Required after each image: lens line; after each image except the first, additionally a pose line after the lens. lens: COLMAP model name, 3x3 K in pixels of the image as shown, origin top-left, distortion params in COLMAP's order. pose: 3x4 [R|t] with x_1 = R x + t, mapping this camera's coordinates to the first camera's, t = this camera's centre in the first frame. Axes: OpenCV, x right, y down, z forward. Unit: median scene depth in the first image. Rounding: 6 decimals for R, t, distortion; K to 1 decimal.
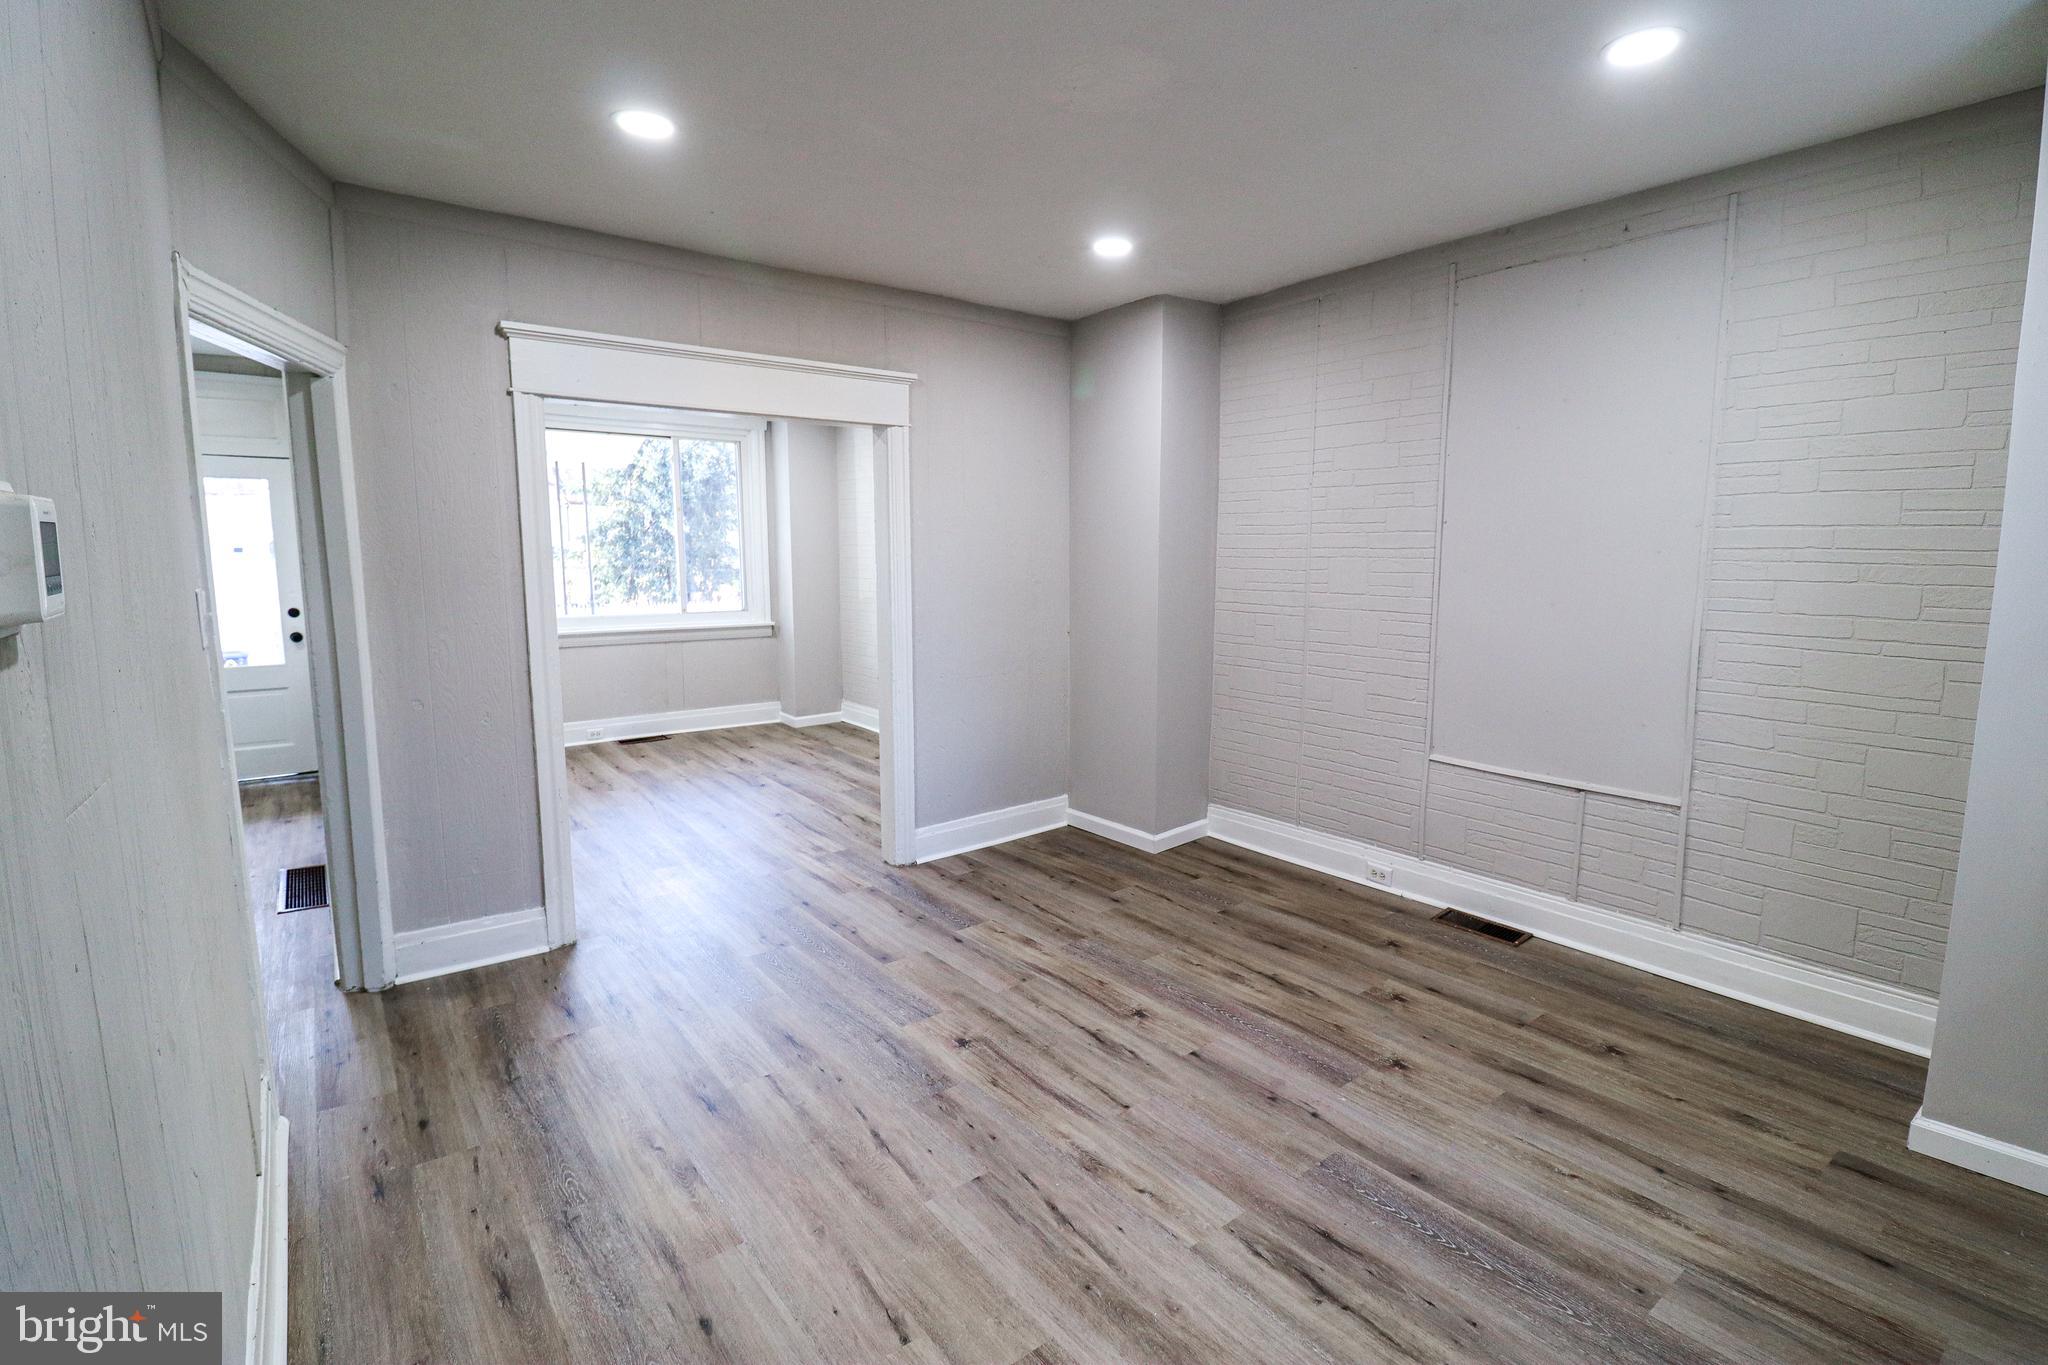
lens RADIAL K [[946.3, 0, 1043.4], [0, 946.3, 673.1], [0, 0, 1]] dist [-0.000154, -0.013125]
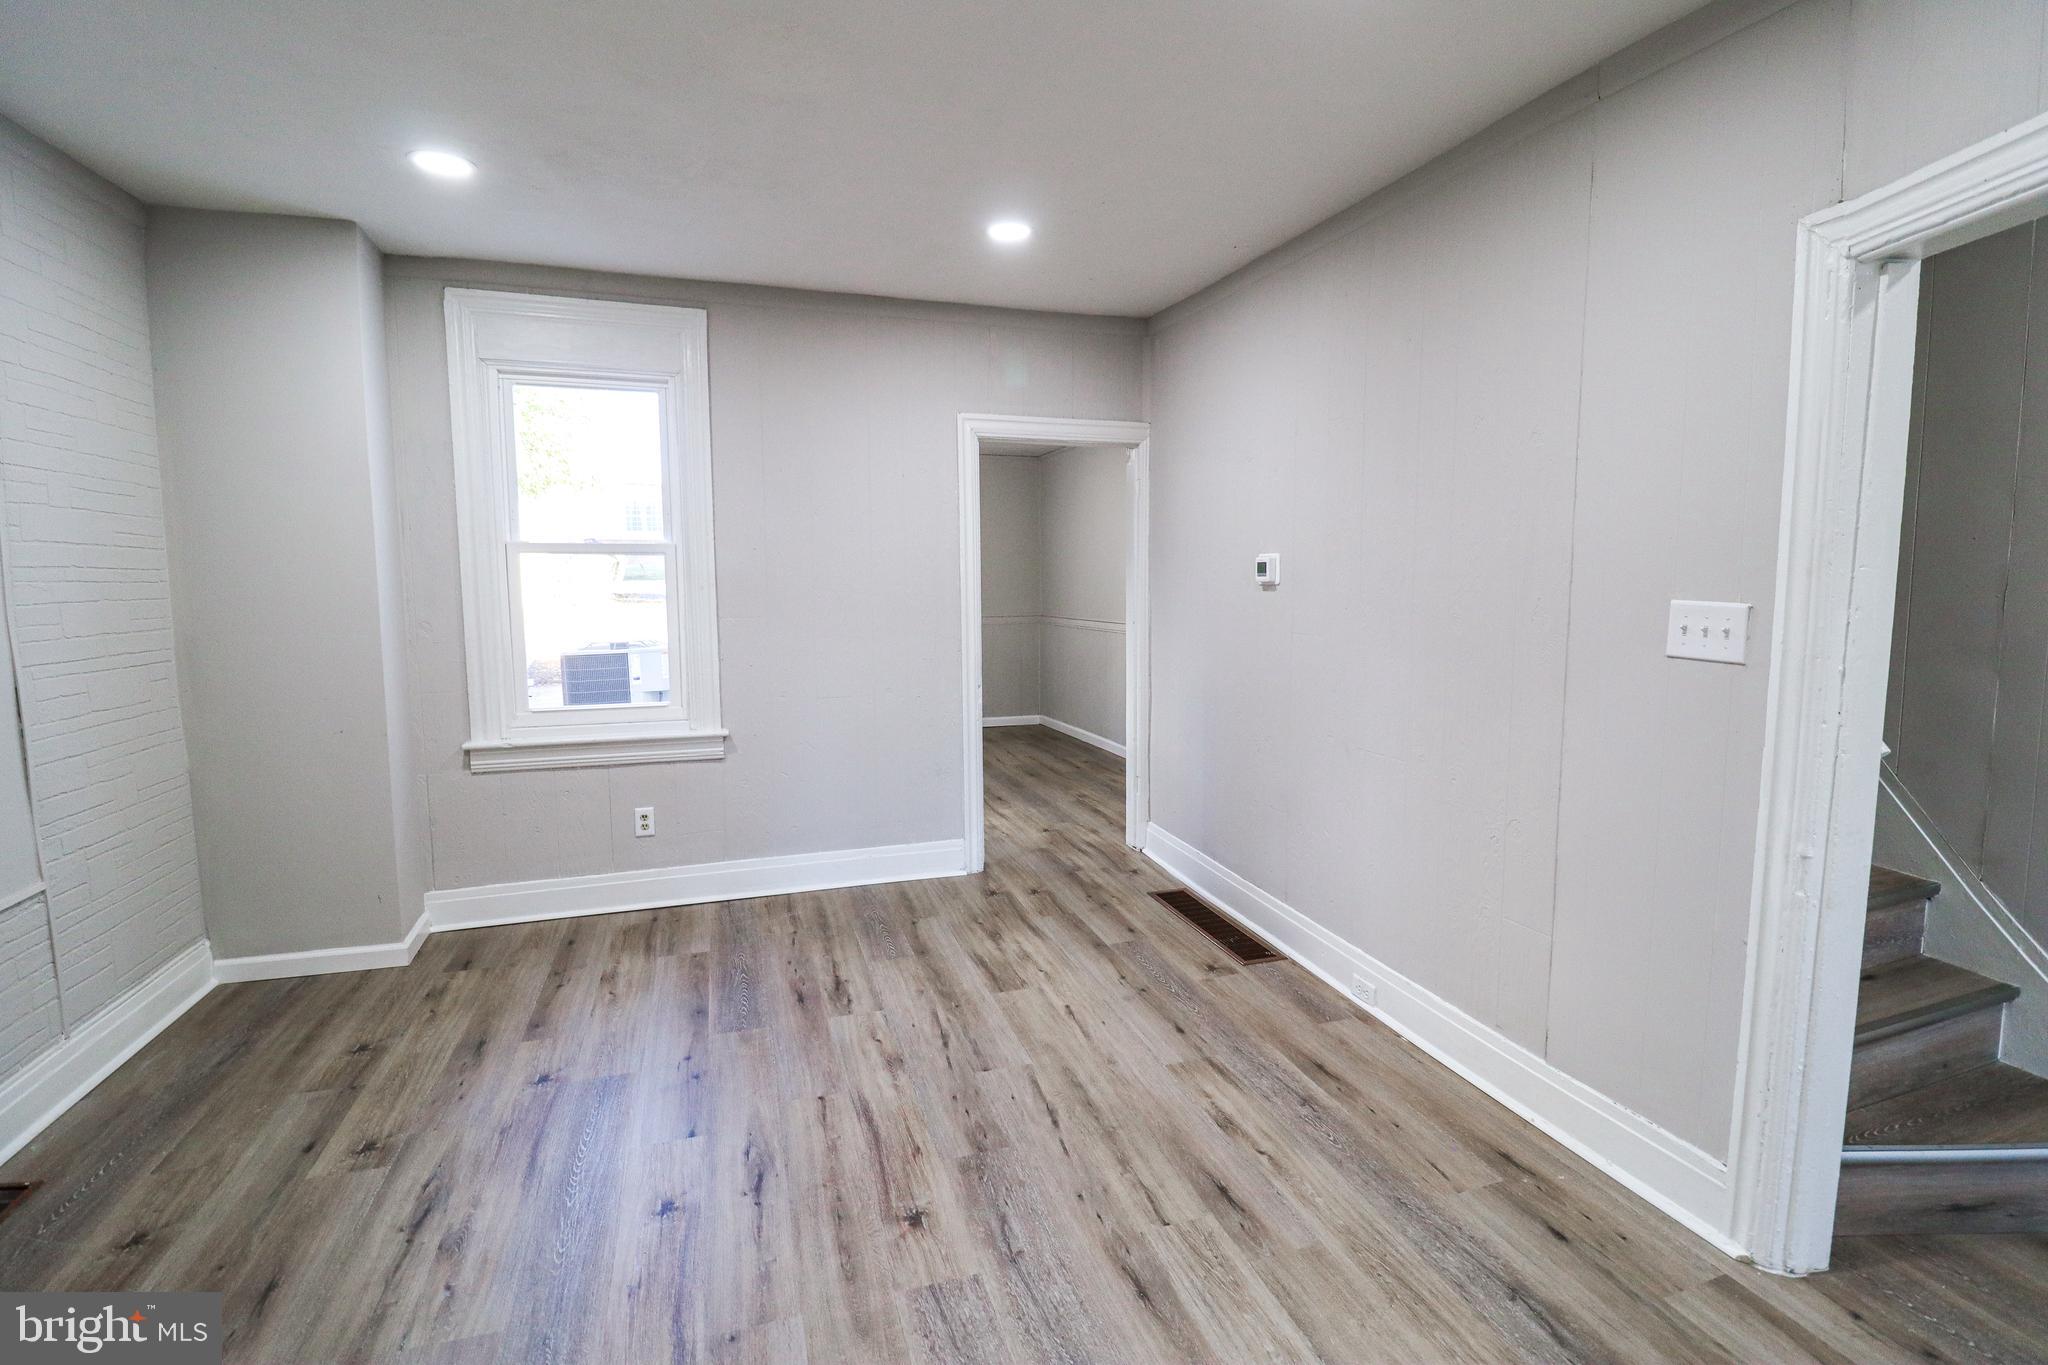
lens RADIAL K [[946.3, 0, 1043.4], [0, 946.3, 673.1], [0, 0, 1]] dist [-0.000154, -0.013125]
pose [[-0.946503, -0.031893, 0.321115, -0.471184], [0.042956, 0.973796, 0.223330, -0.223312], [-0.319823, 0.225176, -0.920331, 1.801501]]
